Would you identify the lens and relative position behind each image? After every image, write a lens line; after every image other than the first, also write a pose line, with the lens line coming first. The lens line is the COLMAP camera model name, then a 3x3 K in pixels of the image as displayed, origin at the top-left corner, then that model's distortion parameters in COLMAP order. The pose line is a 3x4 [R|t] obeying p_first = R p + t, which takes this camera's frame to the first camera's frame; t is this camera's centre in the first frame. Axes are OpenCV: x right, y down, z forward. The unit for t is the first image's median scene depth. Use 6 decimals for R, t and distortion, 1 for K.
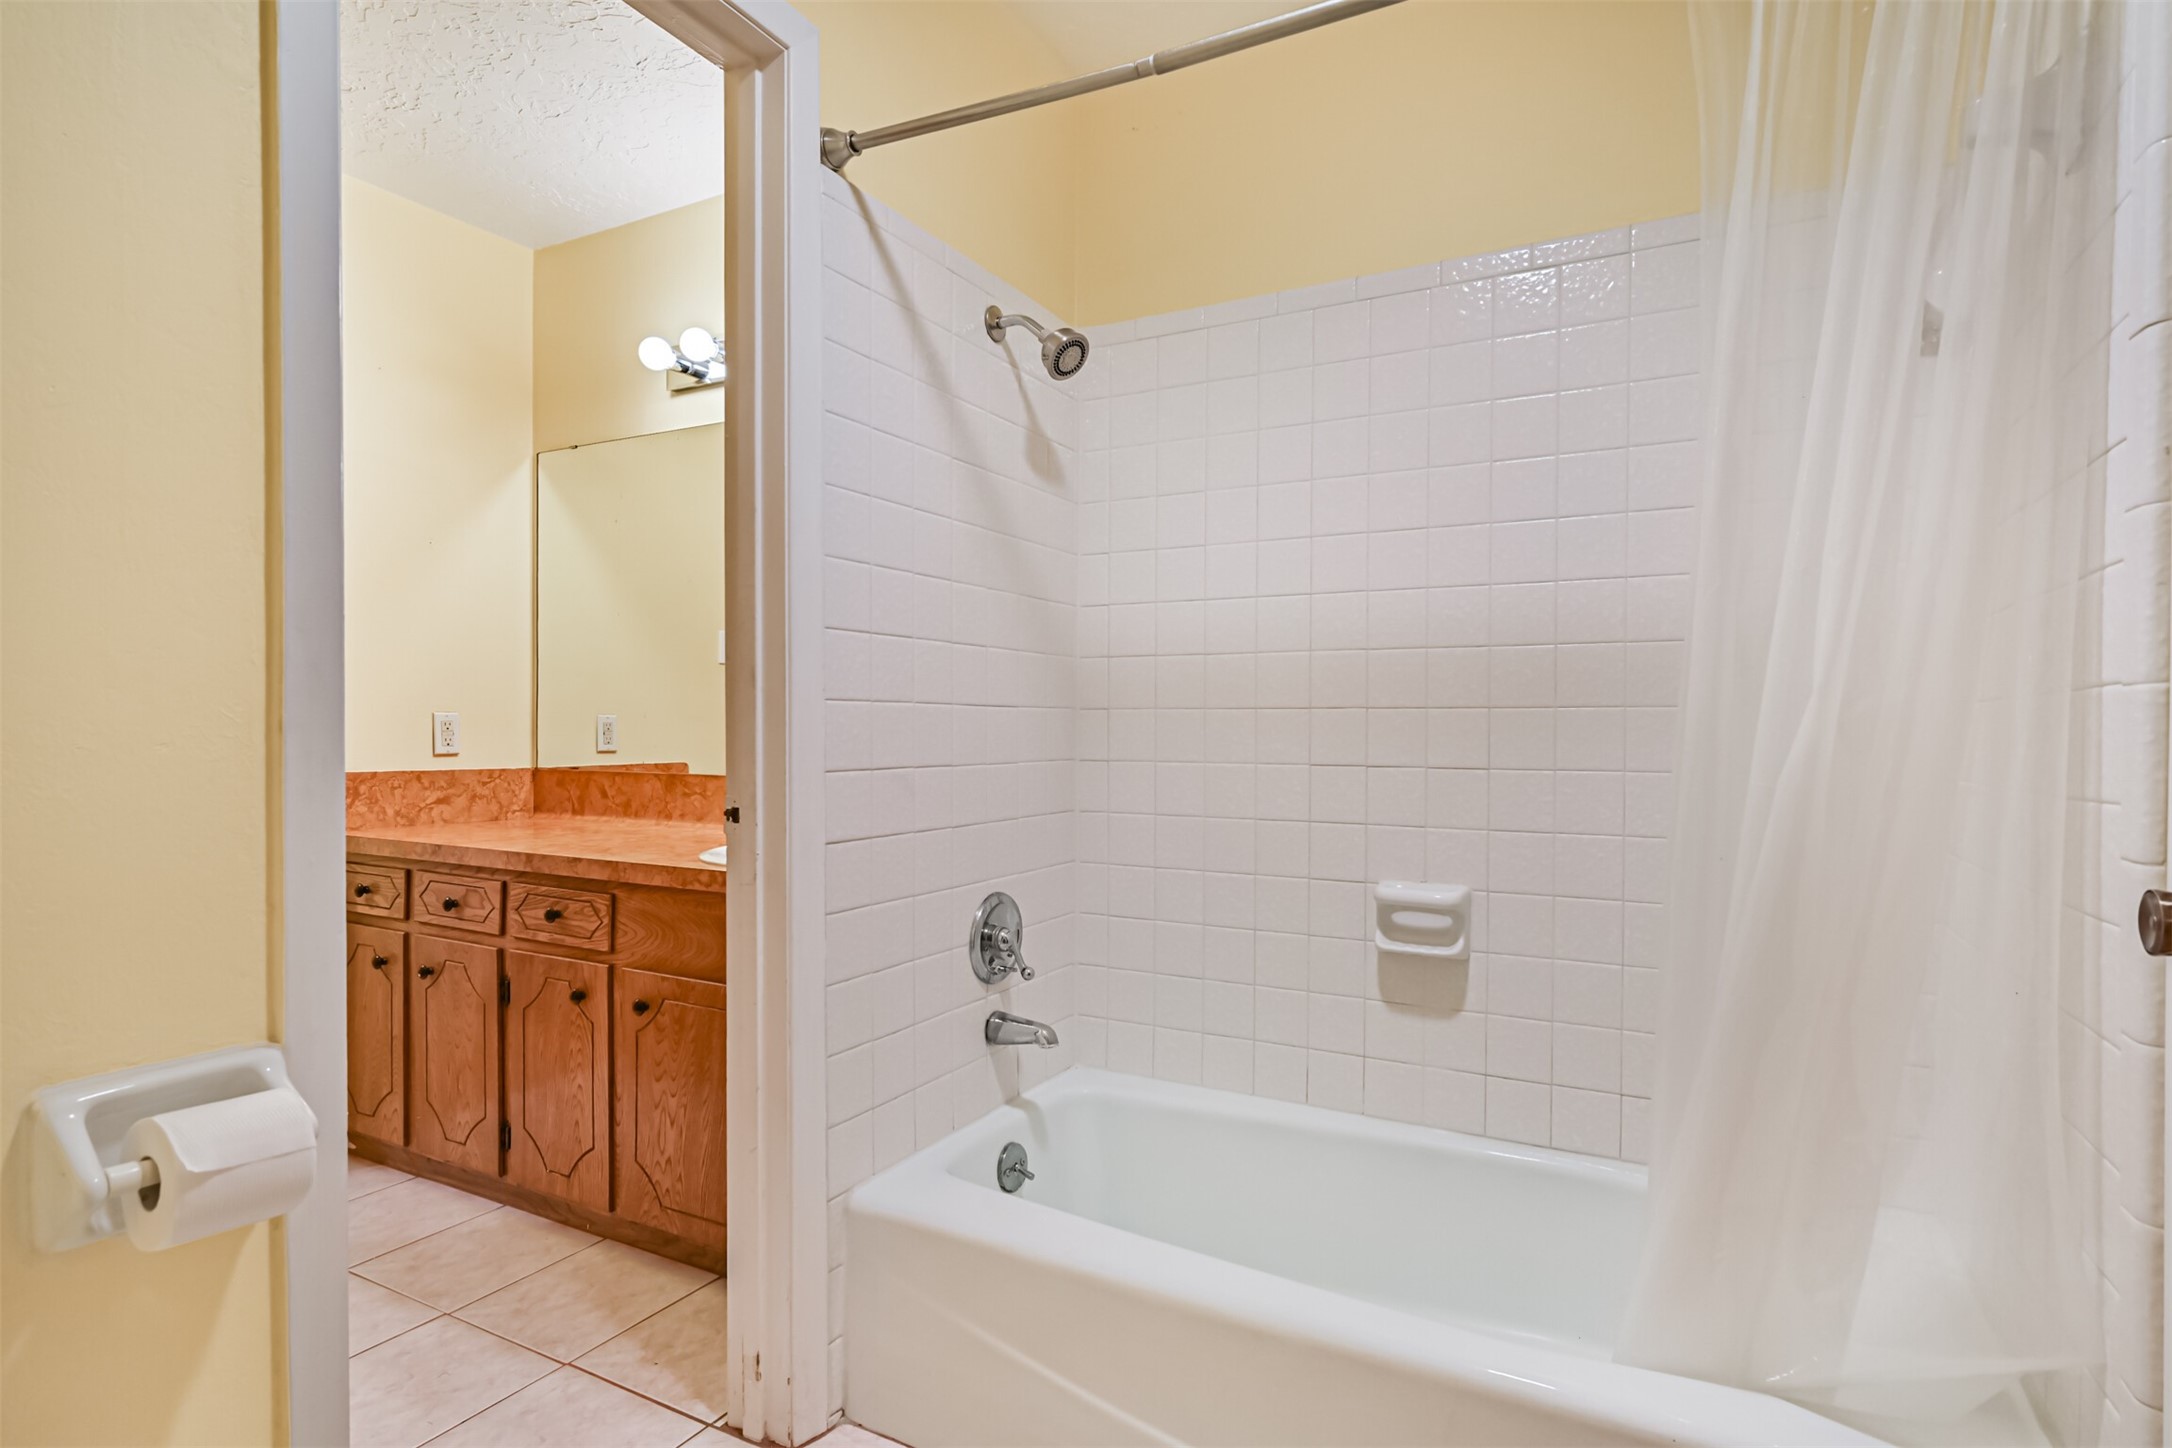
lens RADIAL K [[1119.2, 0, 1096.4], [0, 1119.2, 731.4], [0, 0, 1]] dist [0.001559, 0.000801]
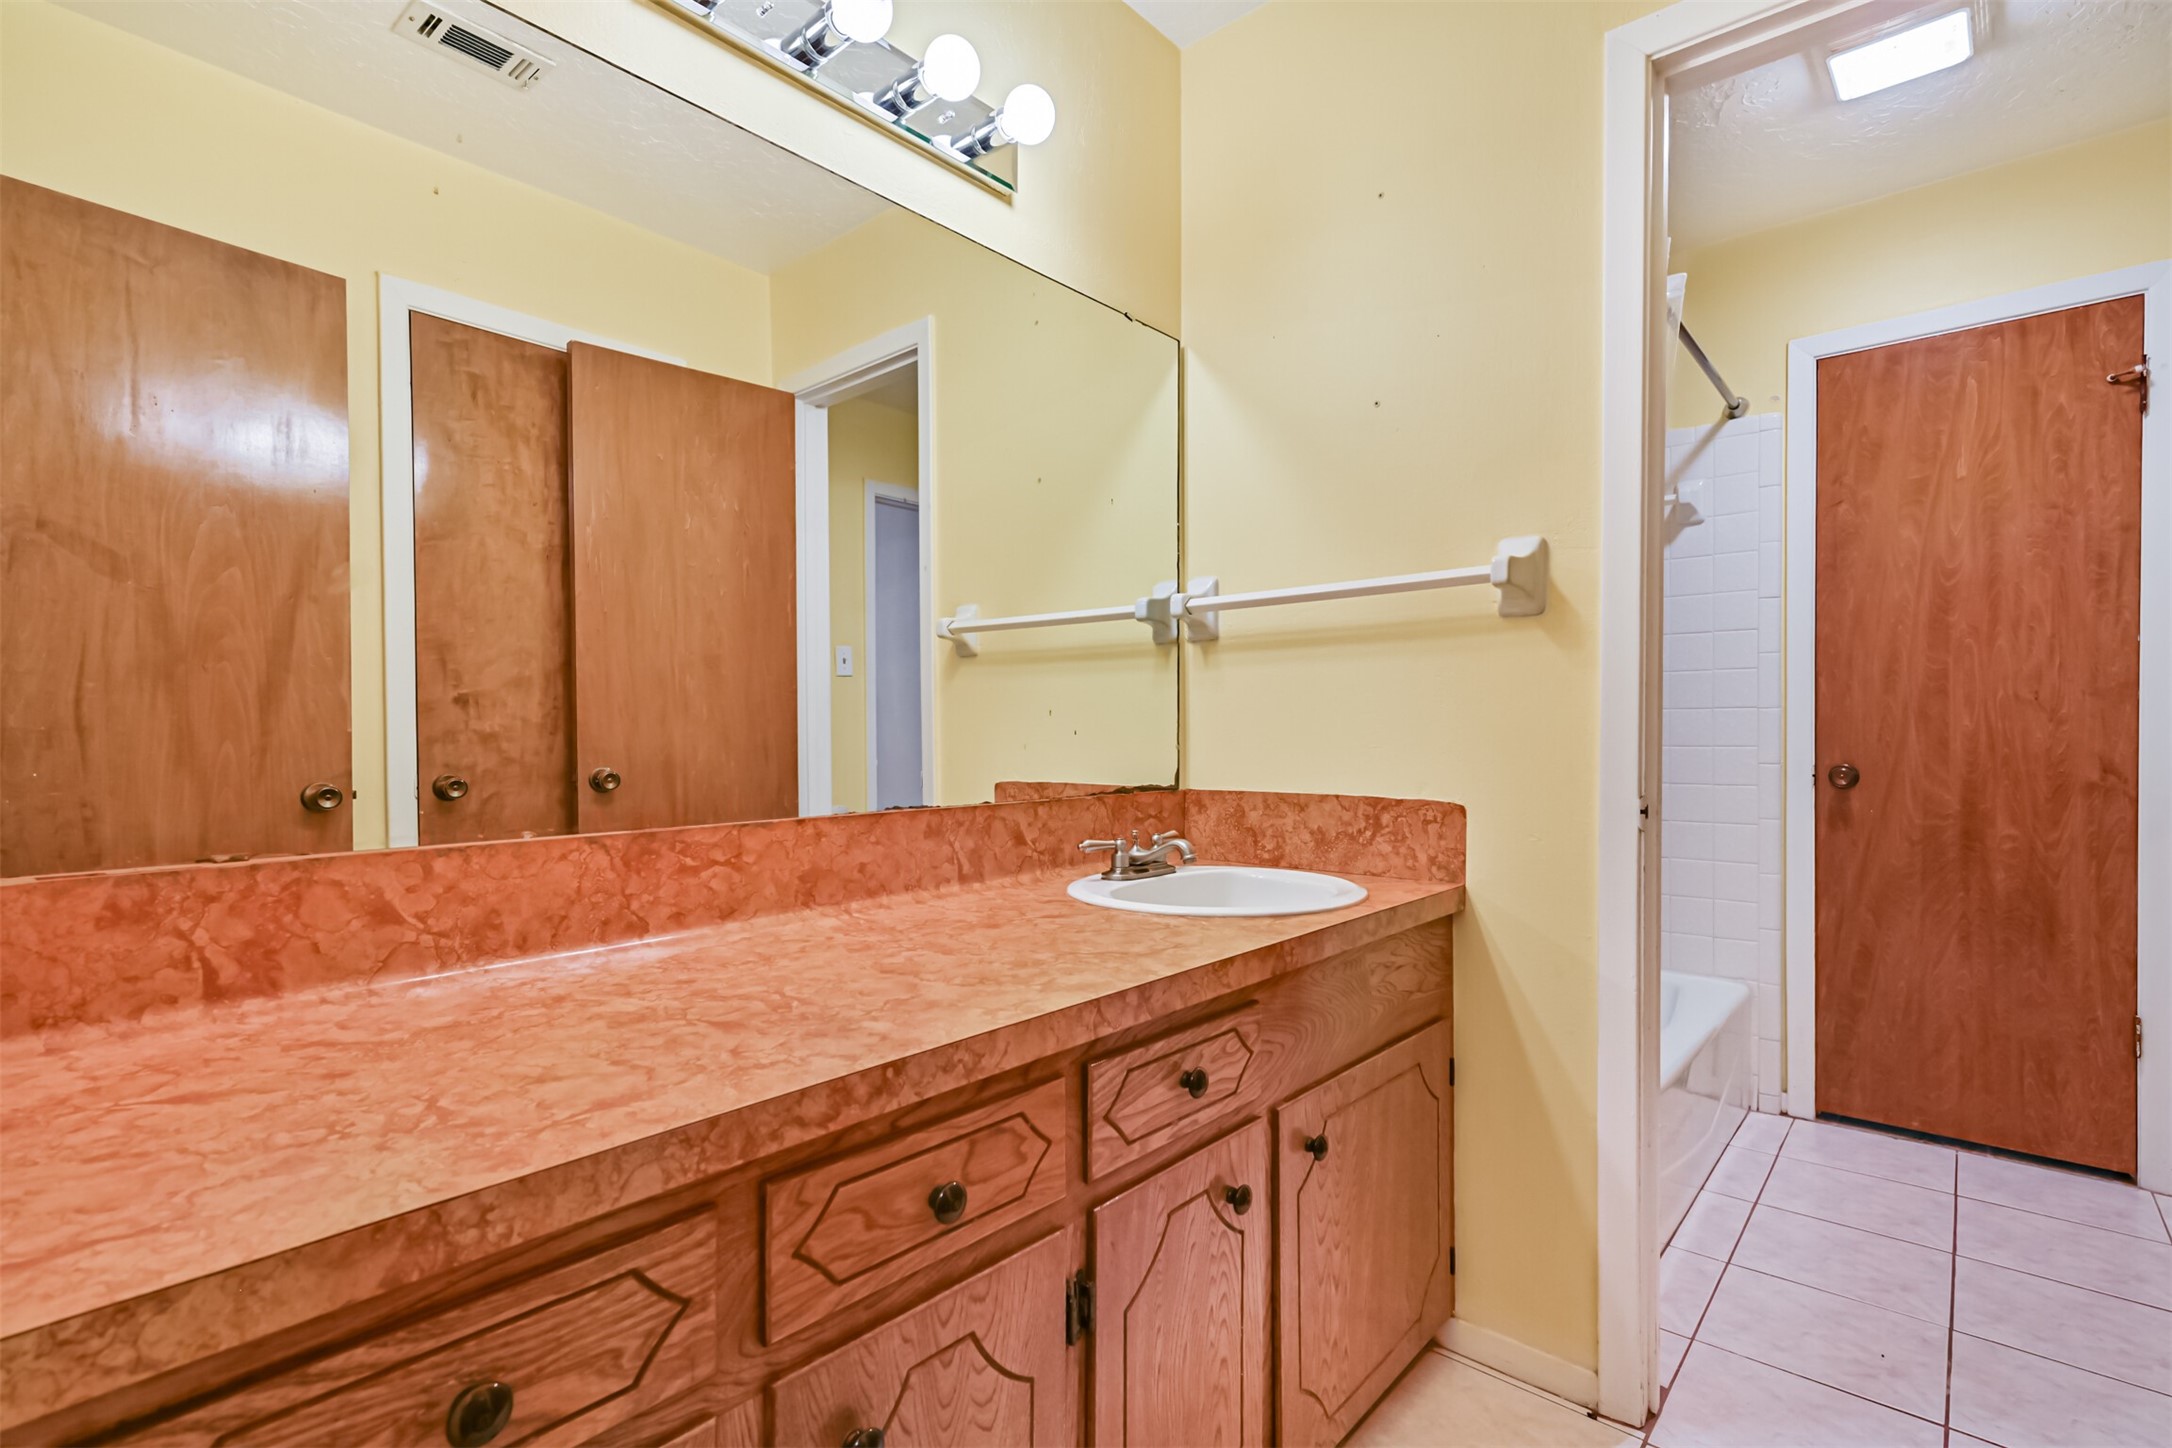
lens RADIAL K [[1011.1, 0, 1086.0], [0, 1011.1, 724.0], [0, 0, 1]] dist [0.000373, 0.000044]
pose [[0.223341, -0.004516, 0.974730, -0.915193], [0.012888, 0.999916, 0.001679, -0.007806], [-0.974655, 0.012187, 0.223381, 0.889676]]
